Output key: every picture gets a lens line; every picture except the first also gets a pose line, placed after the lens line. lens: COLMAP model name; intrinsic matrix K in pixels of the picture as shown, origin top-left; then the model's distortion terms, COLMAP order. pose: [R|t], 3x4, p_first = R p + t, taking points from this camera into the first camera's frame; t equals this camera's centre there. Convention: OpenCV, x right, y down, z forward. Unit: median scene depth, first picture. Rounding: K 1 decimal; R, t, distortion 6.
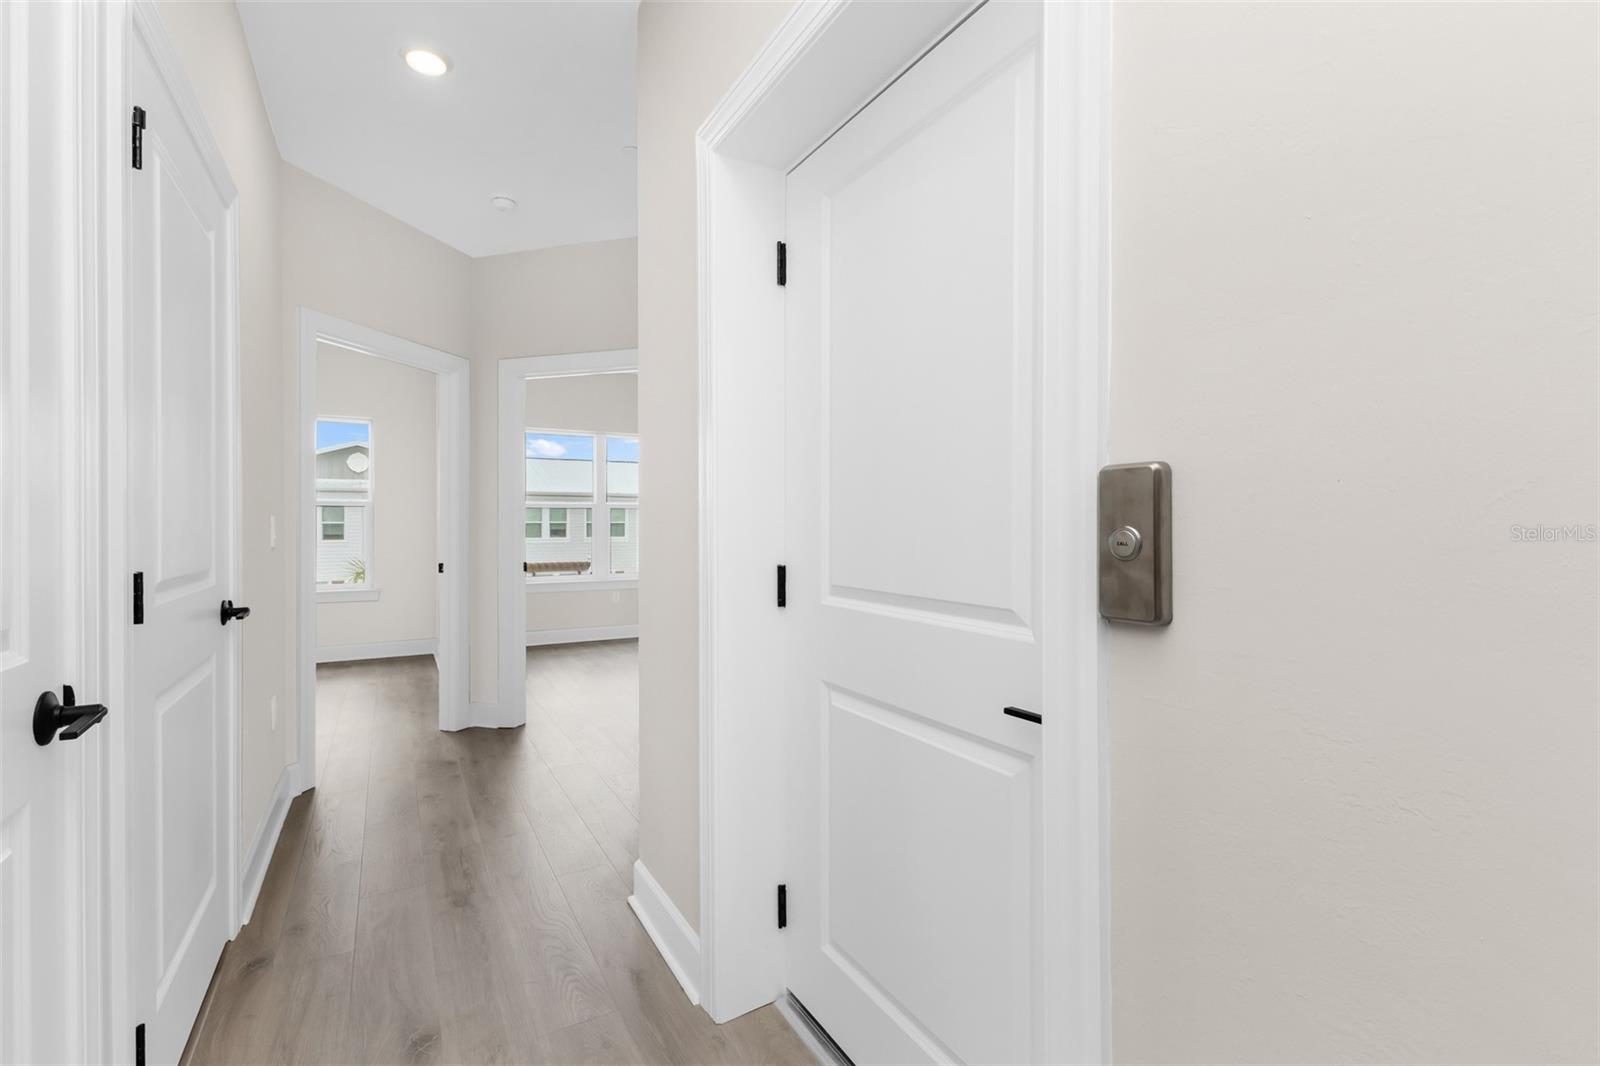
lens RADIAL K [[707.5, 0, 802.0], [0, 707.5, 526.7], [0, 0, 1]] dist [0.000171, 0.005185]
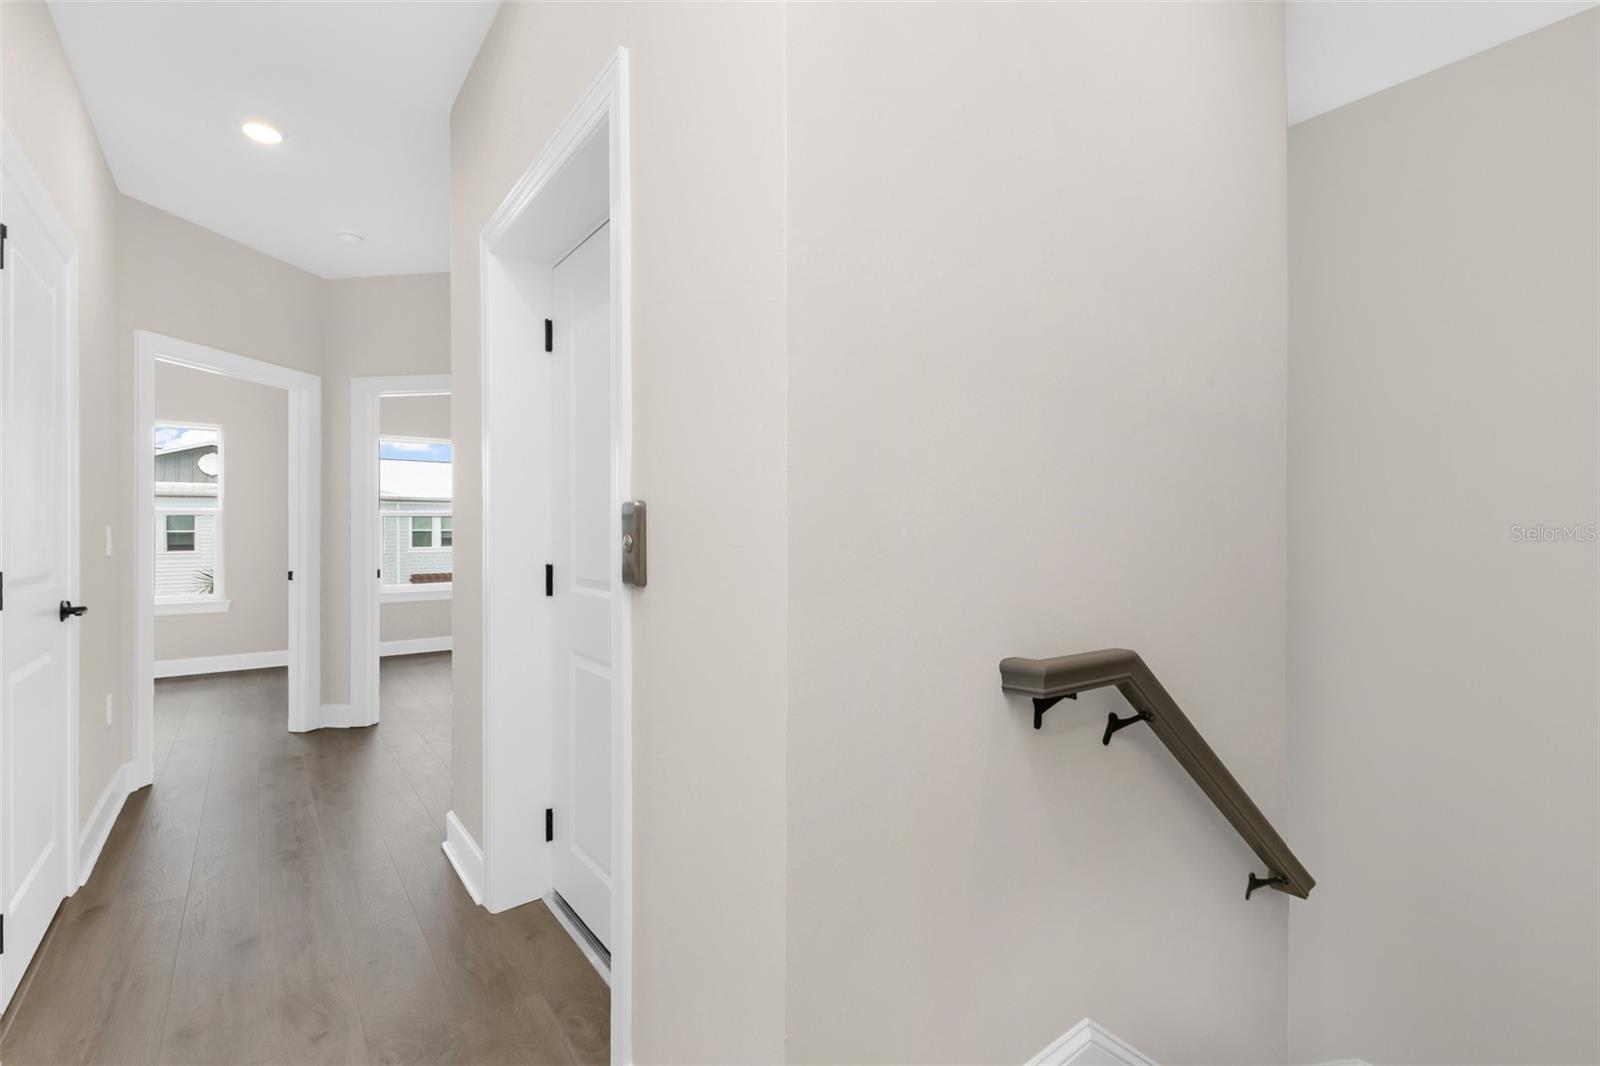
lens RADIAL K [[702.2, 0, 807.3], [0, 702.2, 526.2], [0, 0, 1]] dist [0.002891, -0.000403]
pose [[0.989810, -0.003875, 0.142340, 0.169298], [0.005257, 0.999943, -0.009333, -0.001391], [-0.142295, 0.009986, 0.989774, -0.233539]]
